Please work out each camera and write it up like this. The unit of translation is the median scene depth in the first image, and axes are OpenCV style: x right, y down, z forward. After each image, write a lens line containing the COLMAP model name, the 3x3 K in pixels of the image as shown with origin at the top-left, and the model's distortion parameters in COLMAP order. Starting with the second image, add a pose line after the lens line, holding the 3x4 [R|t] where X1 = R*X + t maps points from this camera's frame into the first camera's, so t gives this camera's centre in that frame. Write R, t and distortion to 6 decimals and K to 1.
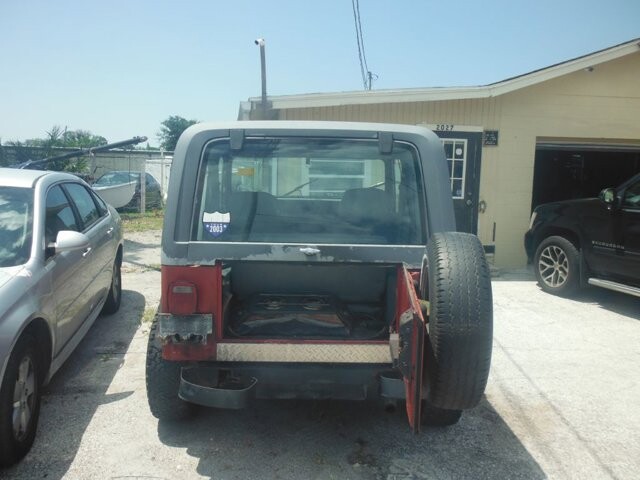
lens RADIAL K [[527.6, 0, 311.1], [0, 527.6, 234.0], [0, 0, 1]] dist [-0.005430, 0.030262]
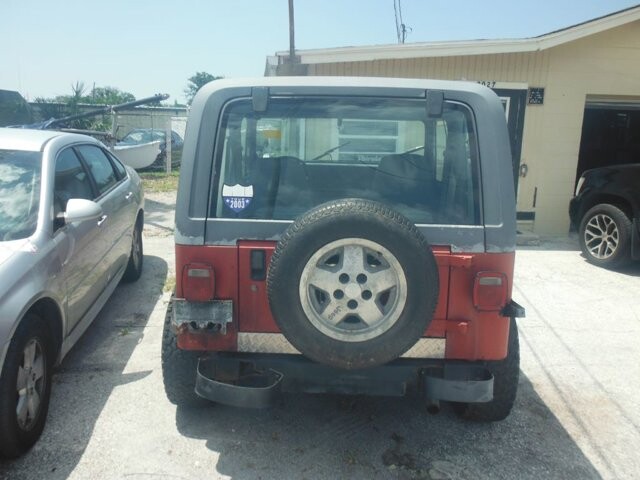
lens RADIAL K [[527.6, 0, 315.1], [0, 527.6, 234.4], [0, 0, 1]] dist [-0.005430, 0.030262]
pose [[0.999022, 0.012775, -0.042325, -0.009654], [-0.009412, 0.996852, 0.078726, -0.021554], [0.043198, -0.078251, 0.995997, 0.099692]]
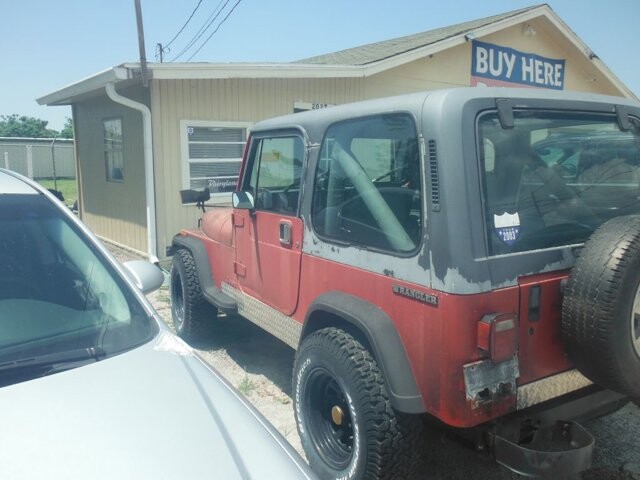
lens RADIAL K [[527.6, 0, 317.1], [0, 527.6, 236.1], [0, 0, 1]] dist [-0.005430, 0.030262]
pose [[0.871774, -0.099434, 0.479712, -0.571488], [0.080884, 0.994961, 0.059245, -0.054958], [-0.483186, -0.012848, 0.875424, 0.364485]]
